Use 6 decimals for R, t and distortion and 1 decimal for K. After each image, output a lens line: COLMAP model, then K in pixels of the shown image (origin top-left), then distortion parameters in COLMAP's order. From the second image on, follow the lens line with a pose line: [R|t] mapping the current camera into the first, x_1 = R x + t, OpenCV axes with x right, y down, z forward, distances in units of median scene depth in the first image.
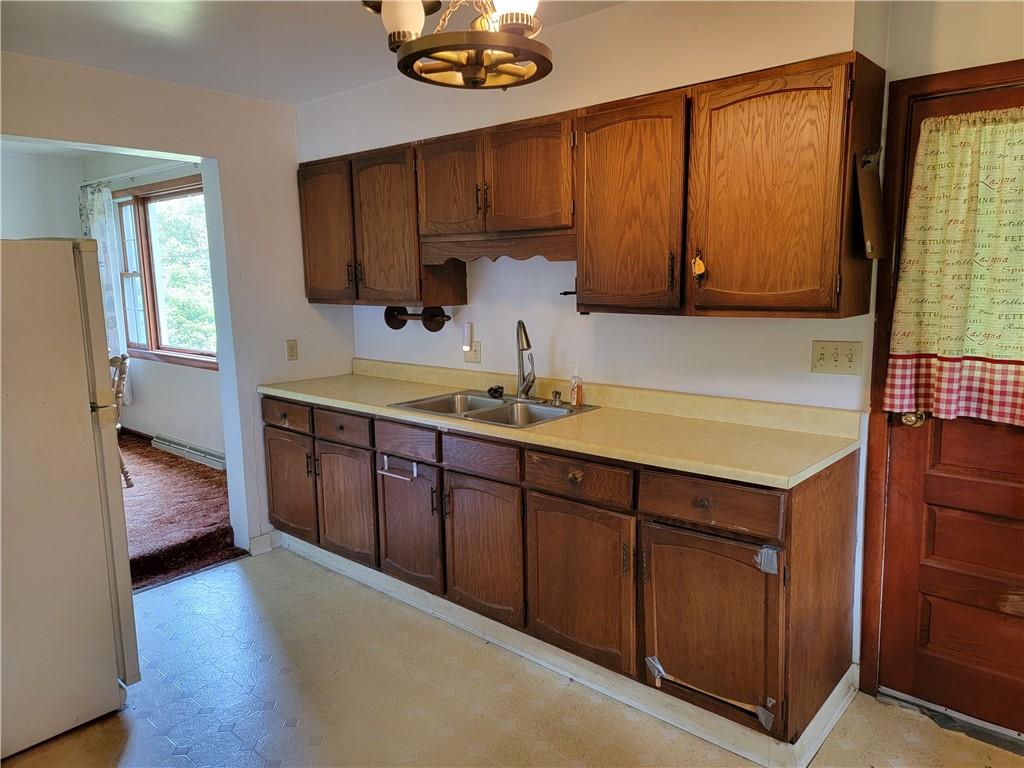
lens RADIAL K [[712.6, 0, 510.0], [0, 712.6, 381.7], [0, 0, 1]] dist [0.096157, -0.085116]
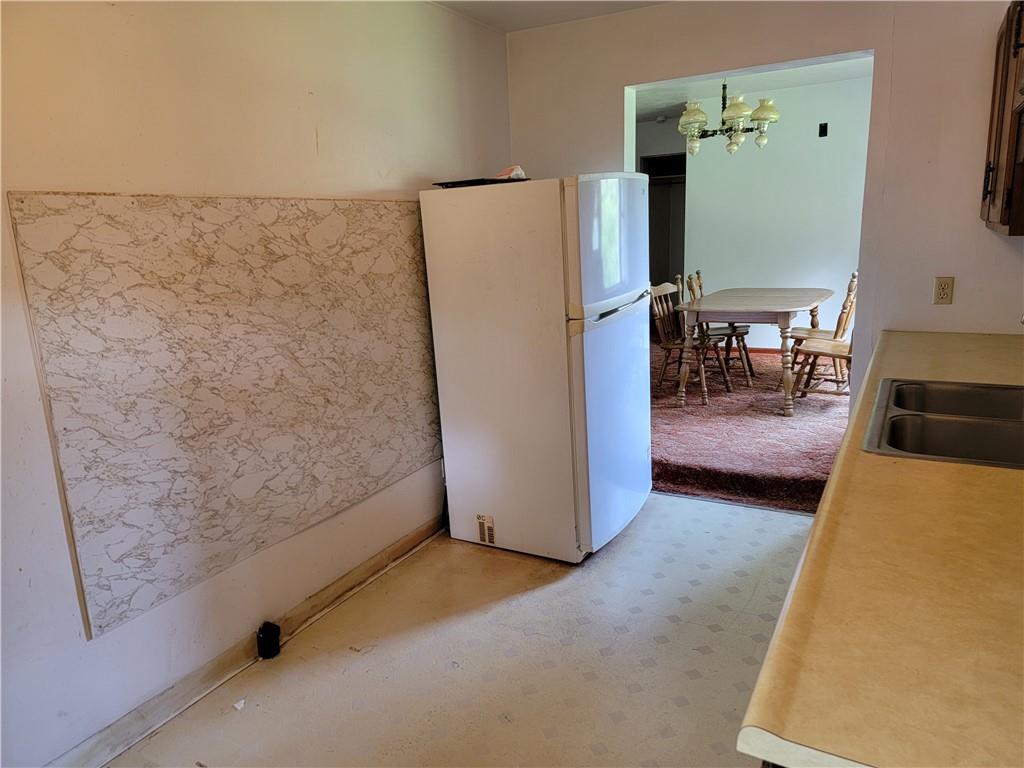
lens RADIAL K [[712.6, 0, 510.0], [0, 712.6, 381.7], [0, 0, 1]] dist [0.096157, -0.085116]
pose [[0.215587, 0.213104, -0.952947, 0.370870], [-0.105385, 0.975274, 0.194256, -0.054895], [0.970781, 0.058547, 0.232714, 0.408840]]
